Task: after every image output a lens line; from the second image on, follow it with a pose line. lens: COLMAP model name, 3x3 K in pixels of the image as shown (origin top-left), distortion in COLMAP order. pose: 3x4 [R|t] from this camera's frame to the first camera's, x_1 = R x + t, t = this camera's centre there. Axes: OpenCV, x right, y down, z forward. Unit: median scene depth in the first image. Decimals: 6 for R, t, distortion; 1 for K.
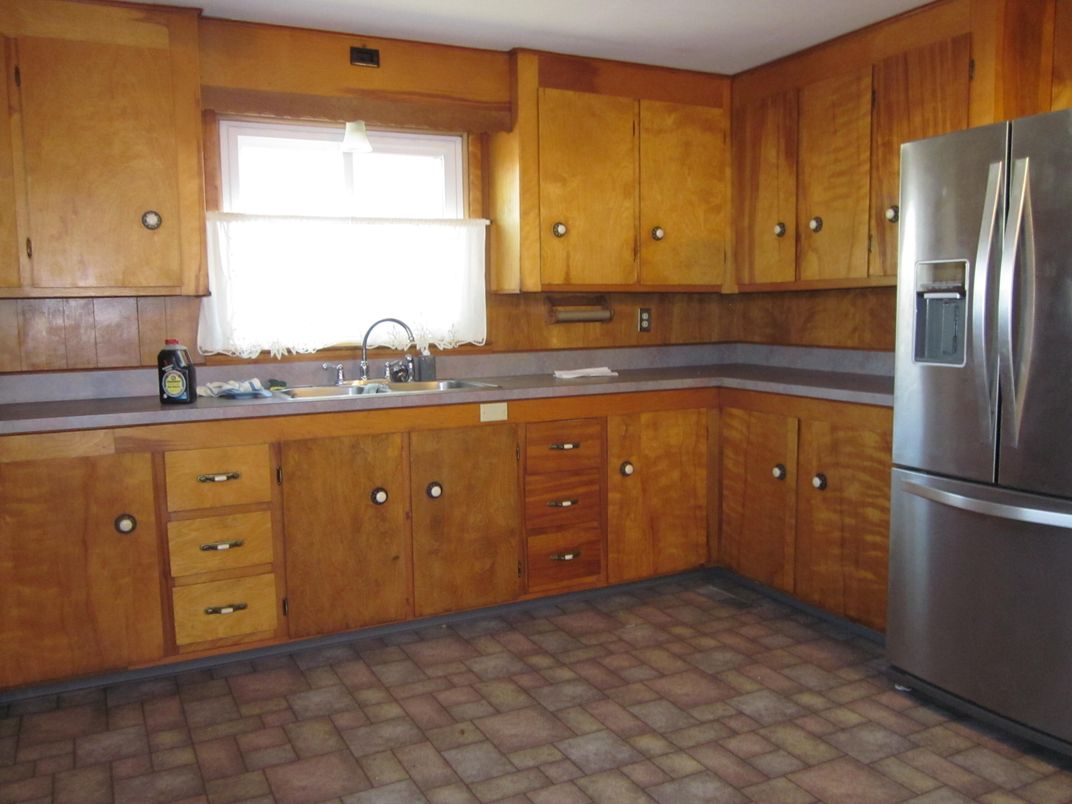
lens RADIAL K [[905.2, 0, 536.0], [0, 905.2, 402.0], [0, 0, 1]] dist [-0.004535, -0.005919]
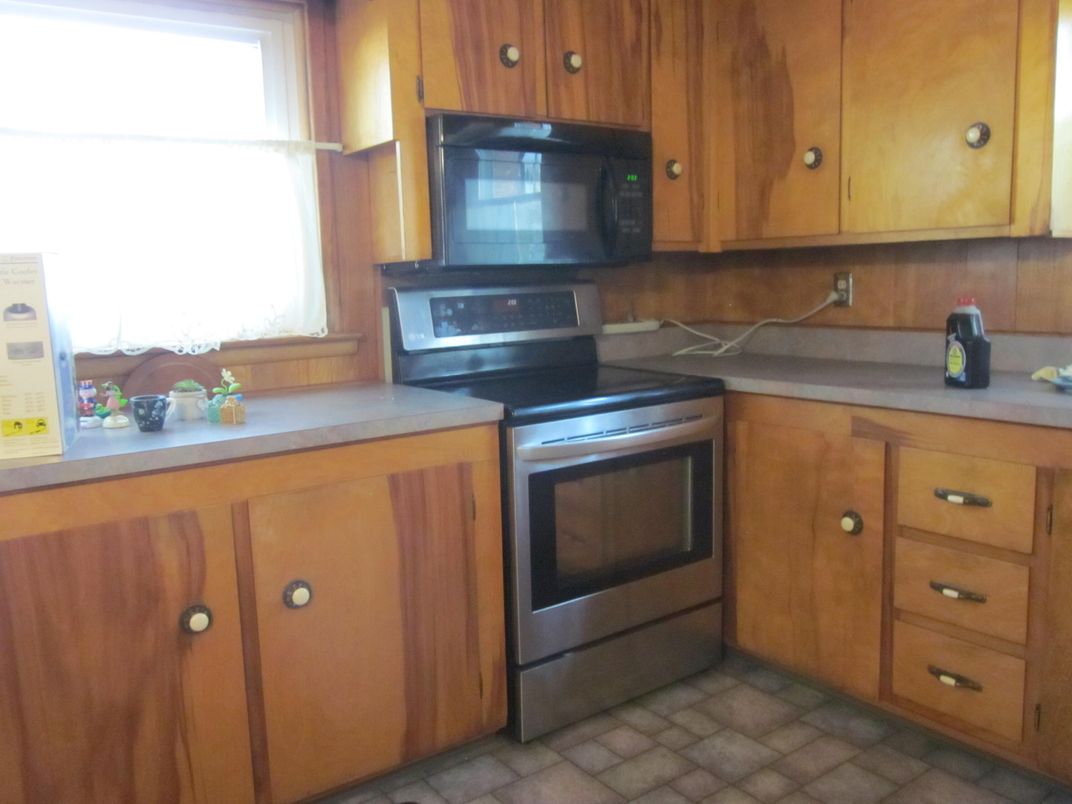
lens RADIAL K [[905.2, 0, 536.0], [0, 905.2, 402.0], [0, 0, 1]] dist [-0.004535, -0.005919]
pose [[0.162268, 0.152223, -0.974934, 0.275336], [-0.071747, 0.987234, 0.142202, -0.067409], [0.984135, 0.046874, 0.171118, 0.547664]]
